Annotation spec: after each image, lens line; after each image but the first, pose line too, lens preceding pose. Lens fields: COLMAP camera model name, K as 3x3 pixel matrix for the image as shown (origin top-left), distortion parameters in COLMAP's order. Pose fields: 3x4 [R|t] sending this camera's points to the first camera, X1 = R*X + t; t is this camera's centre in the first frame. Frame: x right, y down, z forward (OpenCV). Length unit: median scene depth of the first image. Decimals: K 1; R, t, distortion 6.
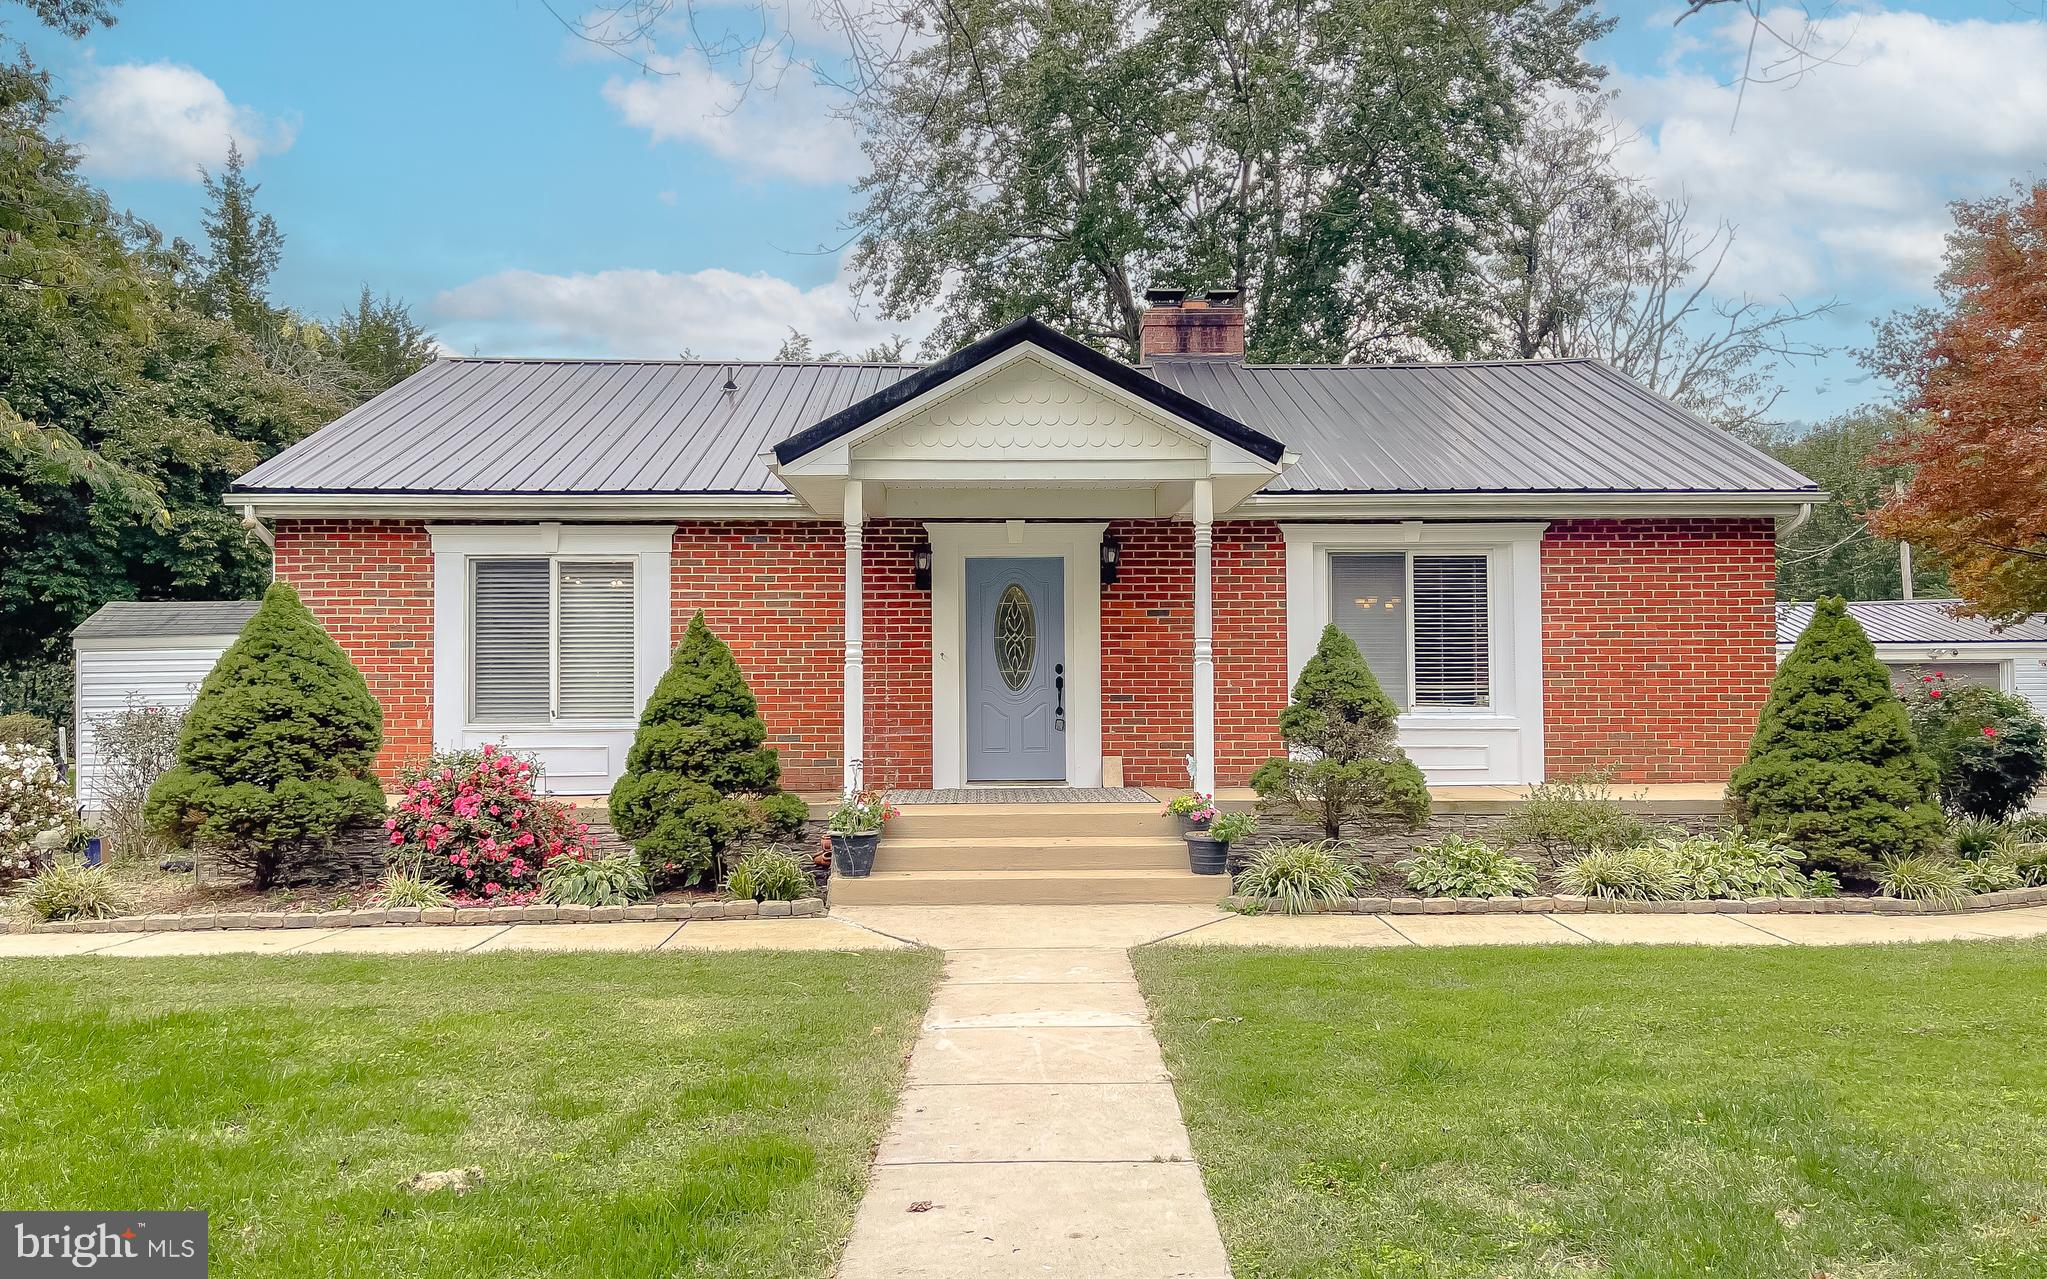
lens RADIAL K [[1486.4, 0, 1021.7], [0, 1486.4, 671.4], [0, 0, 1]] dist [0.096023, -0.146206]
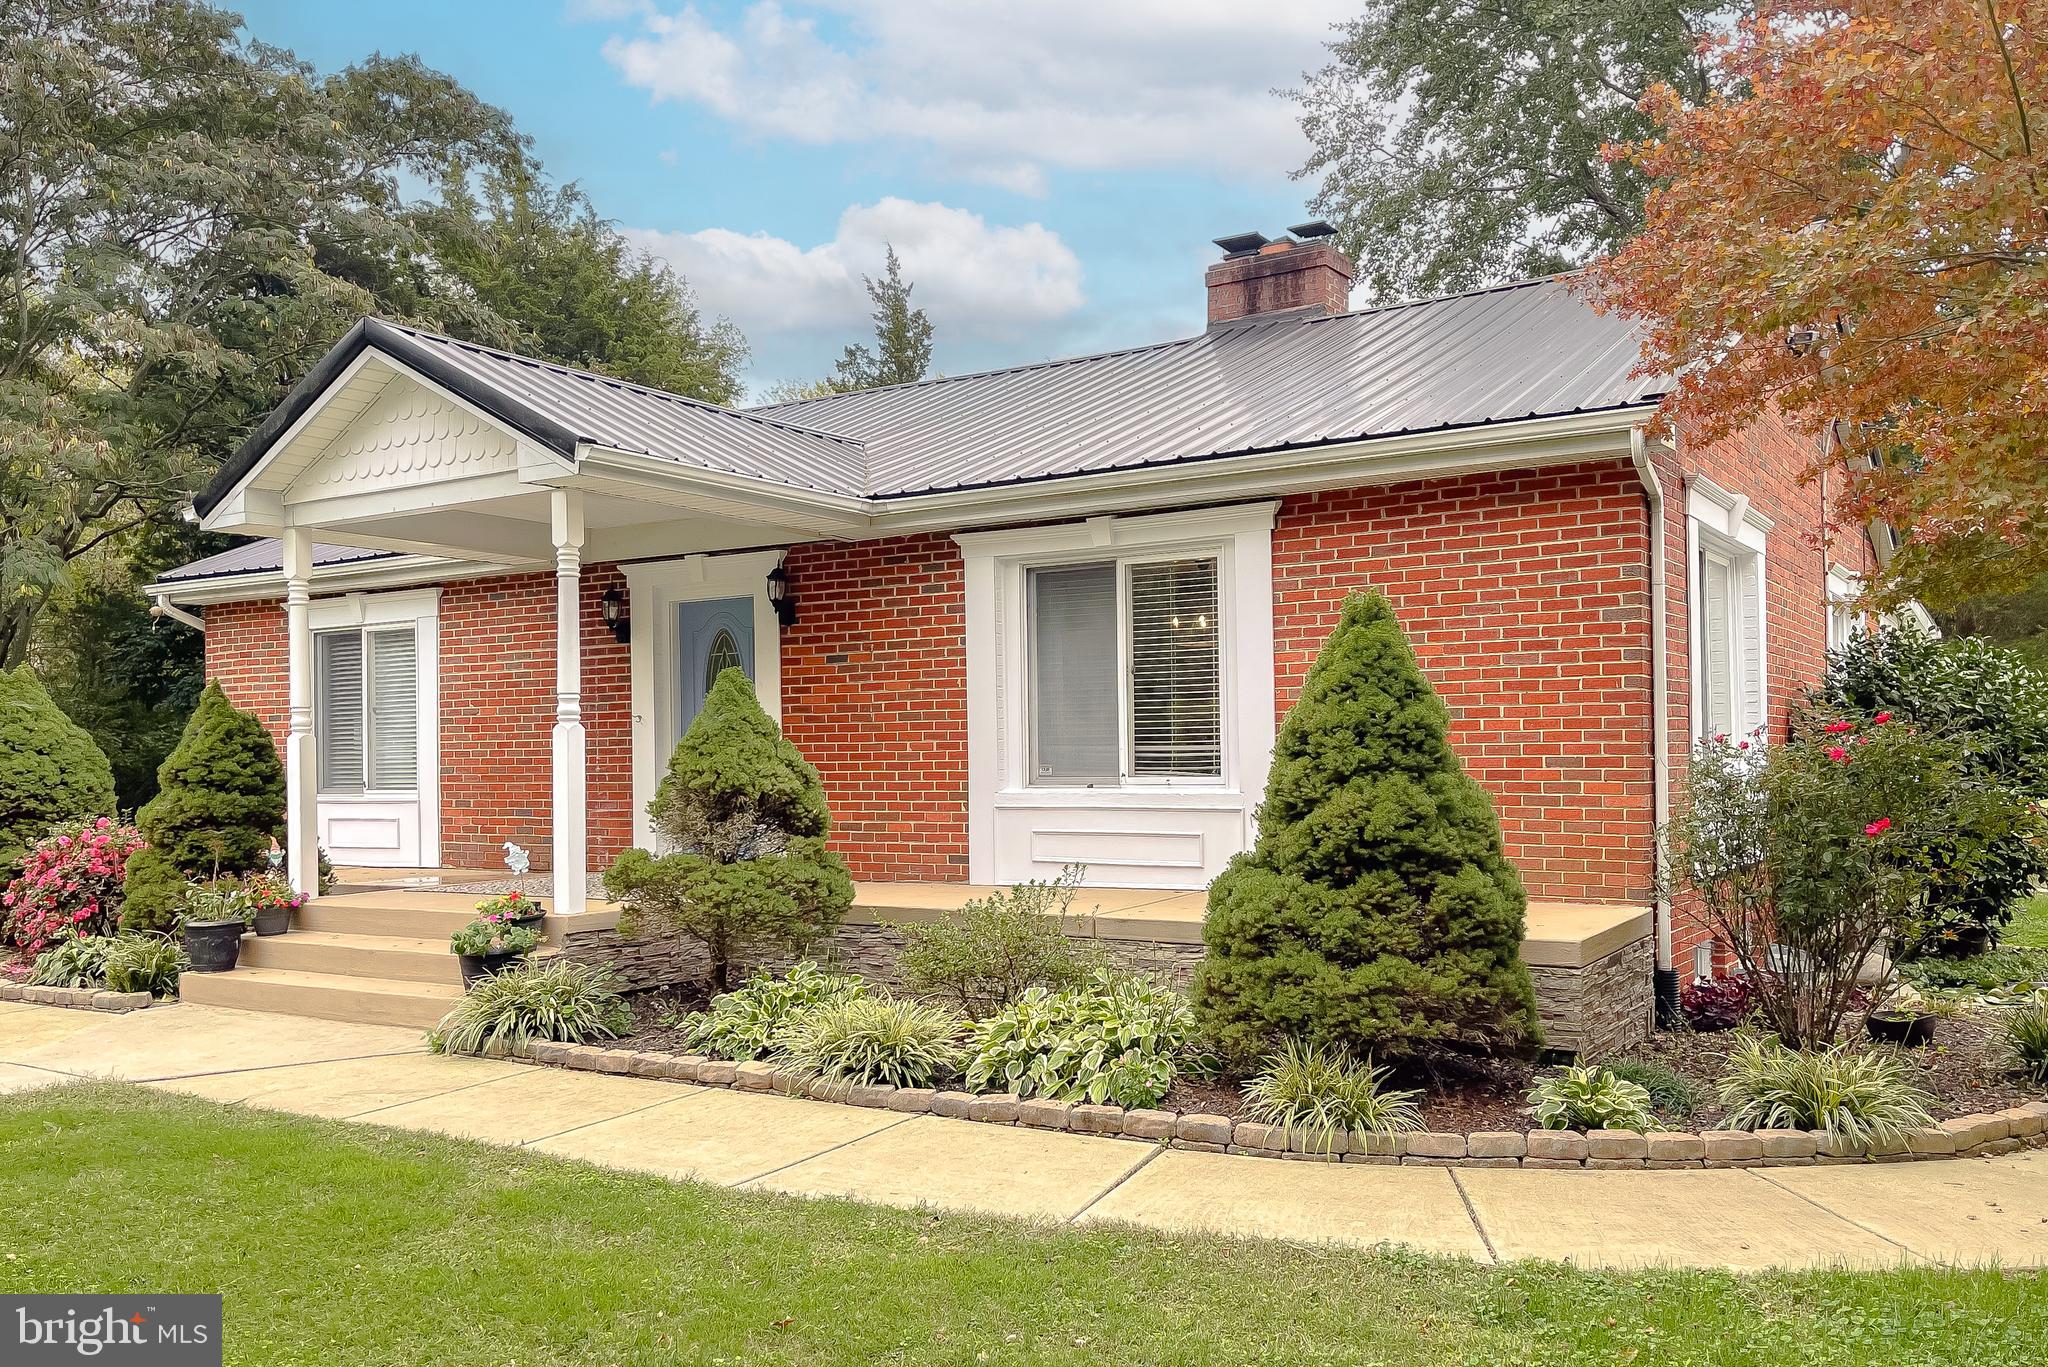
lens RADIAL K [[1574.8, 0, 1024.3], [0, 1574.8, 737.6], [0, 0, 1]] dist [0.080168, -0.001501]
pose [[0.846107, -0.013753, -0.532835, 0.625621], [0.016655, 0.999861, 0.000639, 0.003628], [0.532752, -0.009415, 0.846219, 0.343578]]
